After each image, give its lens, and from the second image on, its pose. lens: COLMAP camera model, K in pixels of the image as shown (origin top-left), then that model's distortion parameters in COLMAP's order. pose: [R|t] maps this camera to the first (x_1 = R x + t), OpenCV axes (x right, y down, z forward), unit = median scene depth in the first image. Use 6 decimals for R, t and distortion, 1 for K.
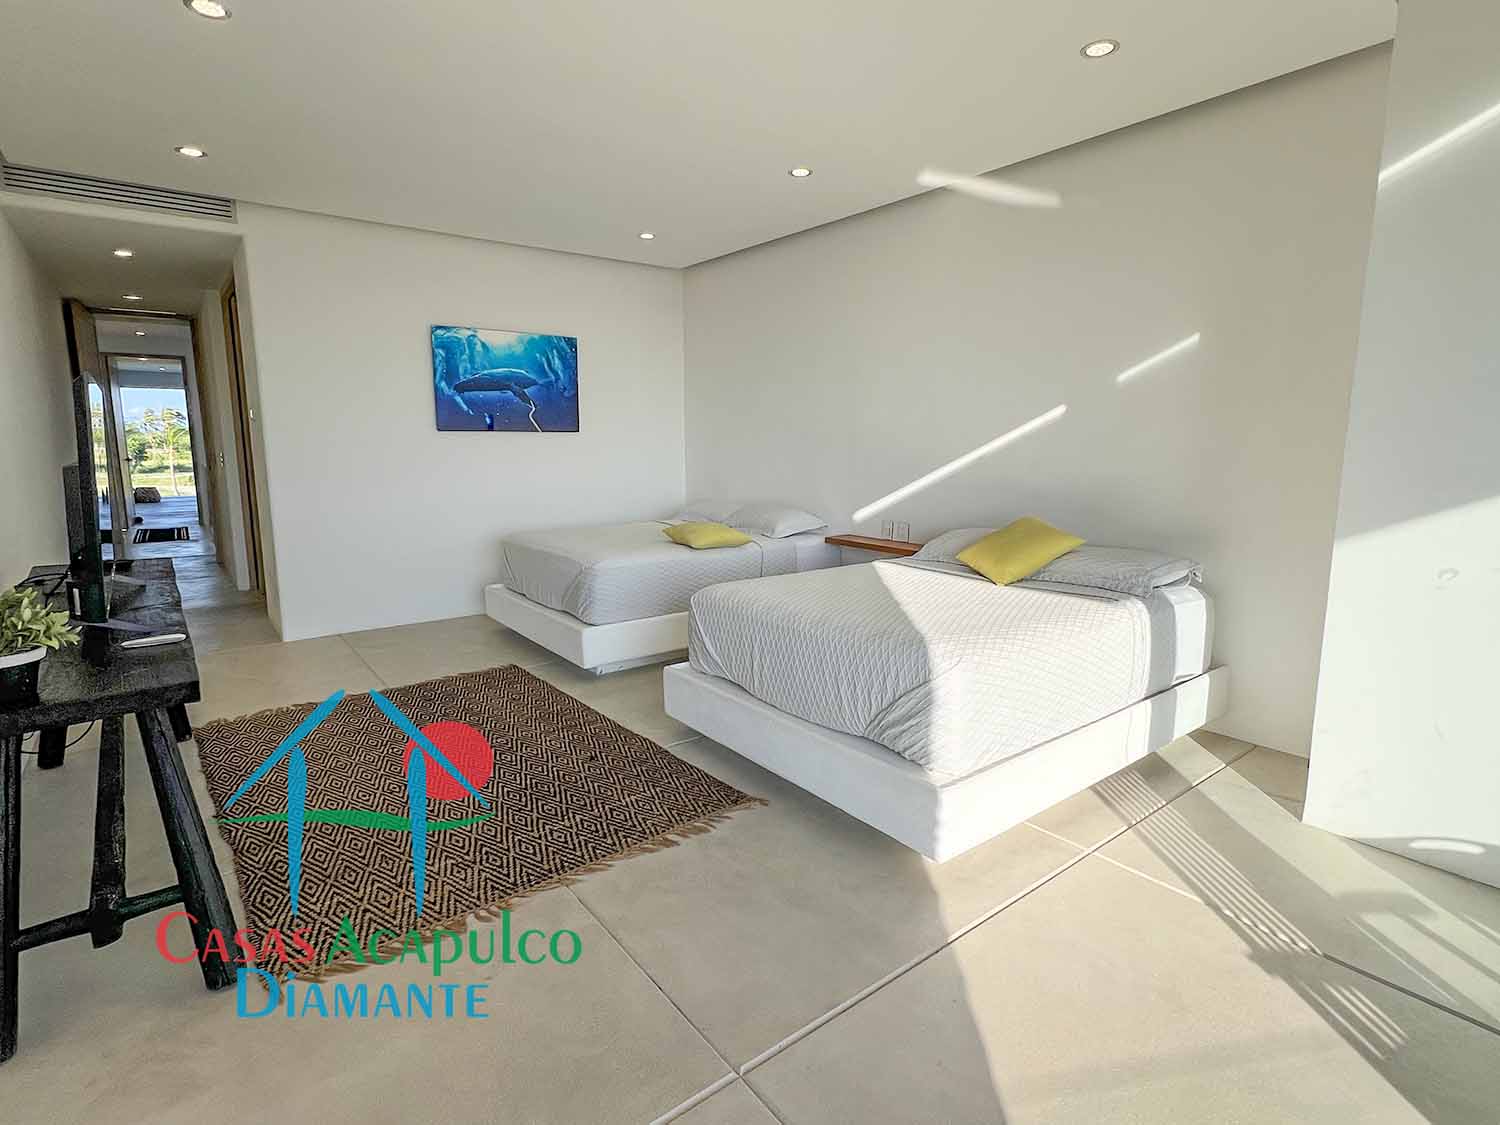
lens RADIAL K [[752.1, 0, 750.0], [0, 752.1, 562.5], [0, 0, 1]] dist [-0.001566, -0.000319]
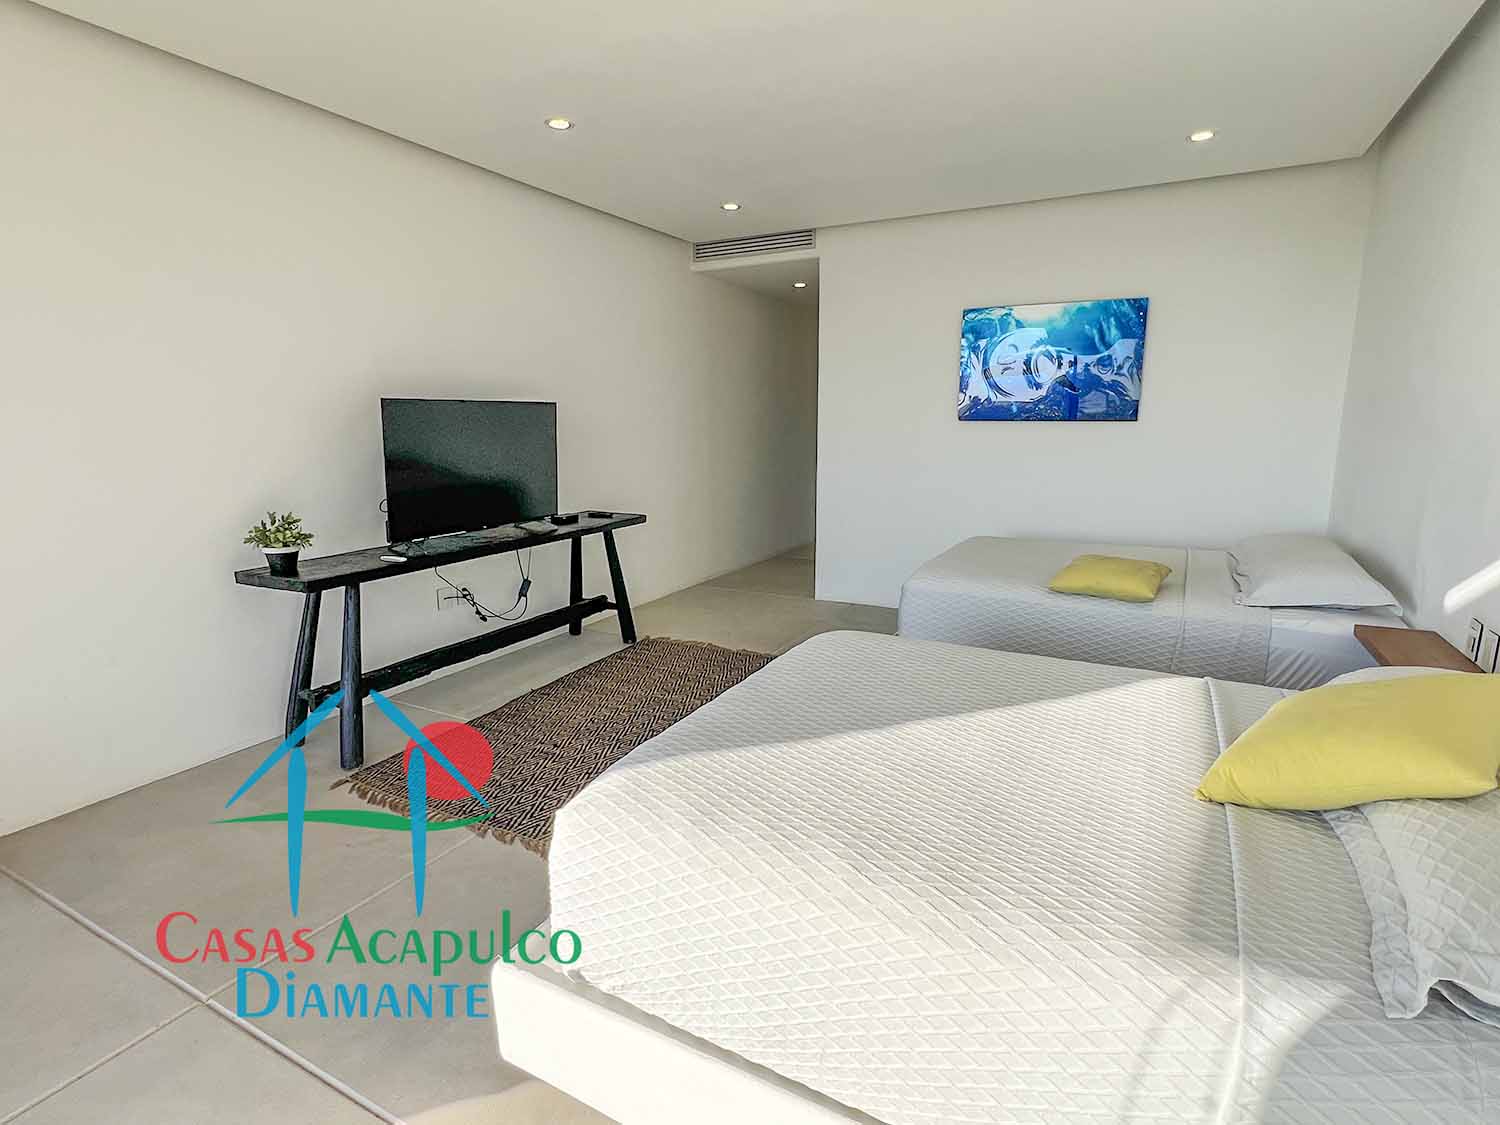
lens RADIAL K [[752.1, 0, 750.0], [0, 752.1, 562.5], [0, 0, 1]] dist [-0.001566, -0.000319]
pose [[0.417192, 0.175673, -0.891678, 0.393787], [-0.144217, 0.981505, 0.125894, -0.082792], [0.897303, 0.076073, 0.434811, 0.375163]]
